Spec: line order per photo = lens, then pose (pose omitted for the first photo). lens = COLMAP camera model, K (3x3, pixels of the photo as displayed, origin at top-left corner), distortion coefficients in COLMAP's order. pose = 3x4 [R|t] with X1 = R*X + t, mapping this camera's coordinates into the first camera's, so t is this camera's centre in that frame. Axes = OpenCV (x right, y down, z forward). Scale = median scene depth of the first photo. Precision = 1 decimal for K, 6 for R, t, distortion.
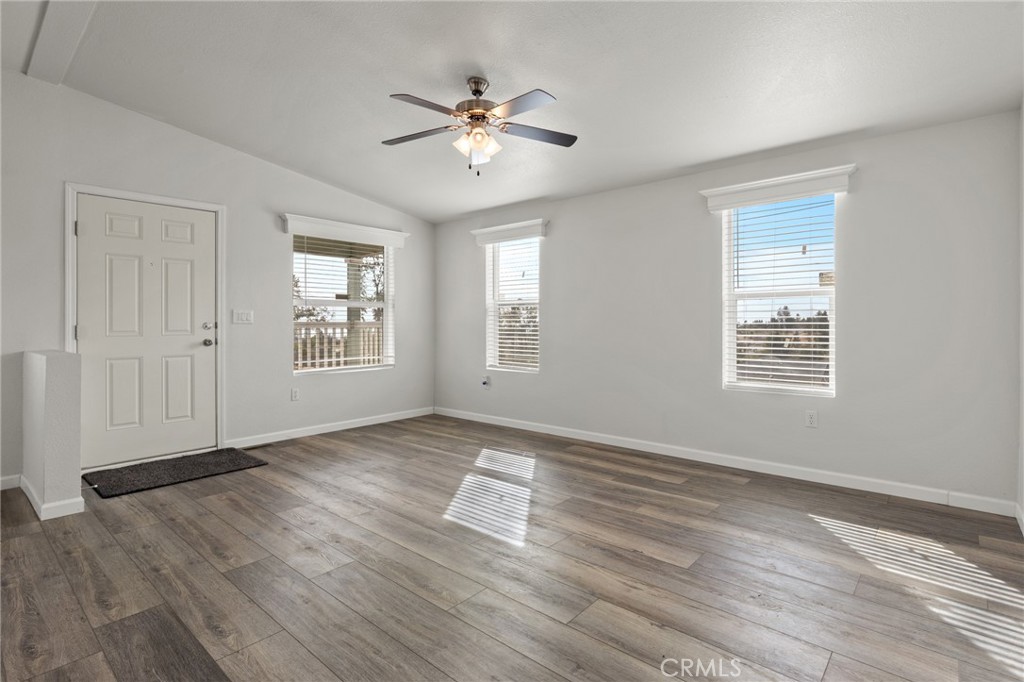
lens RADIAL K [[503.4, 0, 517.3], [0, 503.4, 319.2], [0, 0, 1]] dist [0.064693, -0.026897]
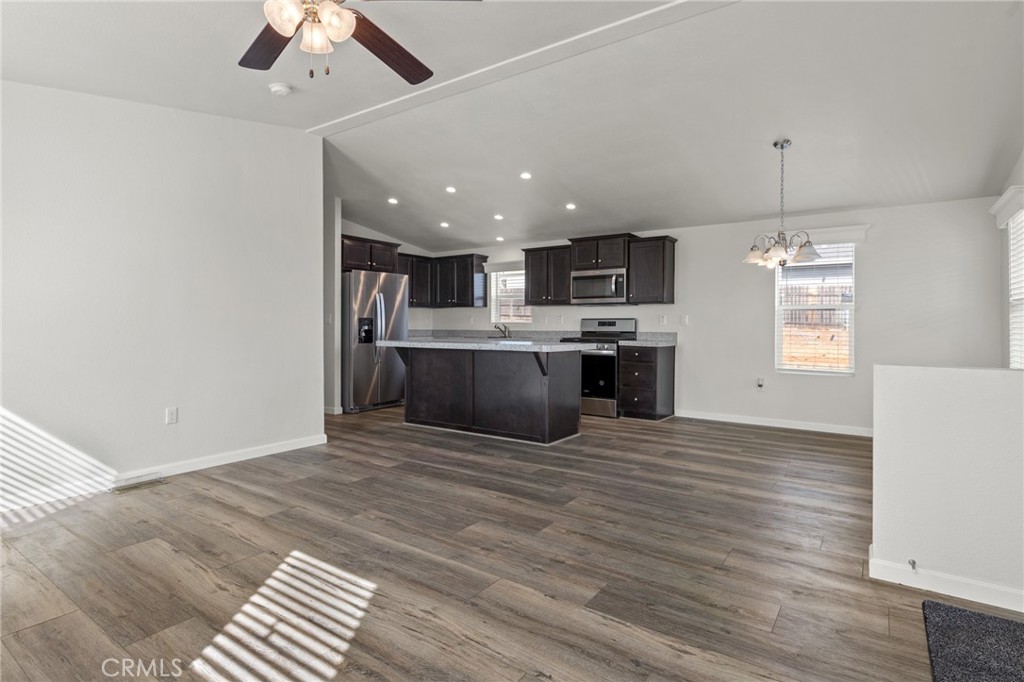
lens RADIAL K [[526.1, 0, 519.0], [0, 526.1, 339.6], [0, 0, 1]] dist [0.002060, 0.000658]
pose [[-0.992983, 0.004845, -0.118159, -0.224400], [0.001483, 0.999592, 0.028518, 0.007446], [0.118249, 0.028143, -0.992585, 1.498397]]
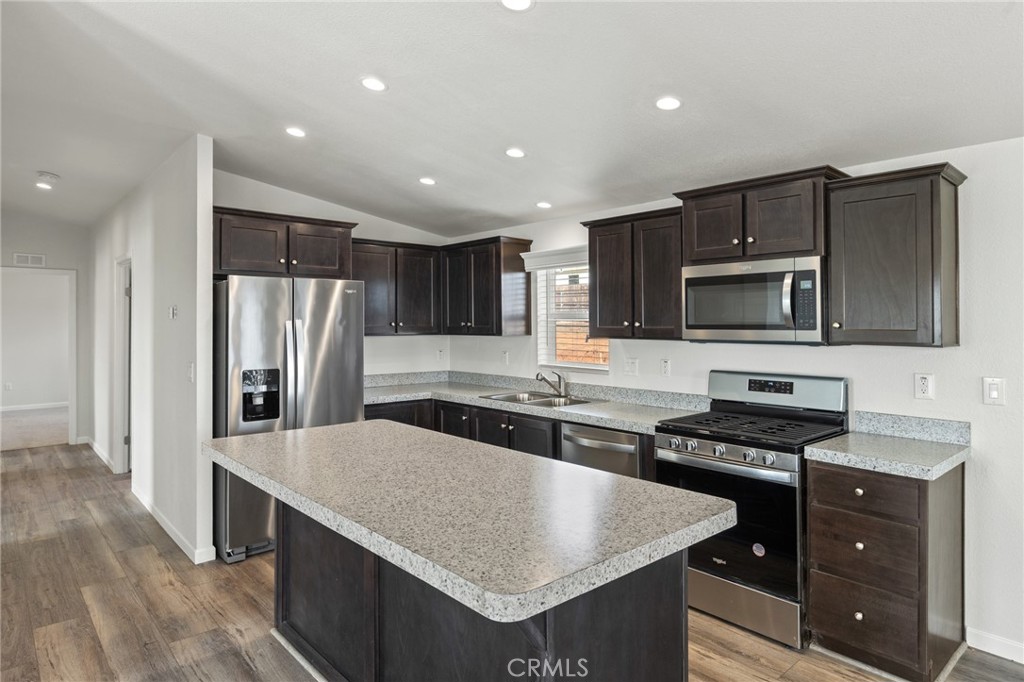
lens RADIAL K [[601.8, 0, 524.1], [0, 601.8, 318.8], [0, 0, 1]] dist [-0.001343, 0.000157]
pose [[-0.994735, 0.007986, 0.102166, -0.489013], [0.007265, 0.999946, -0.007422, -0.097729], [-0.102220, -0.006641, -0.994740, 0.585822]]
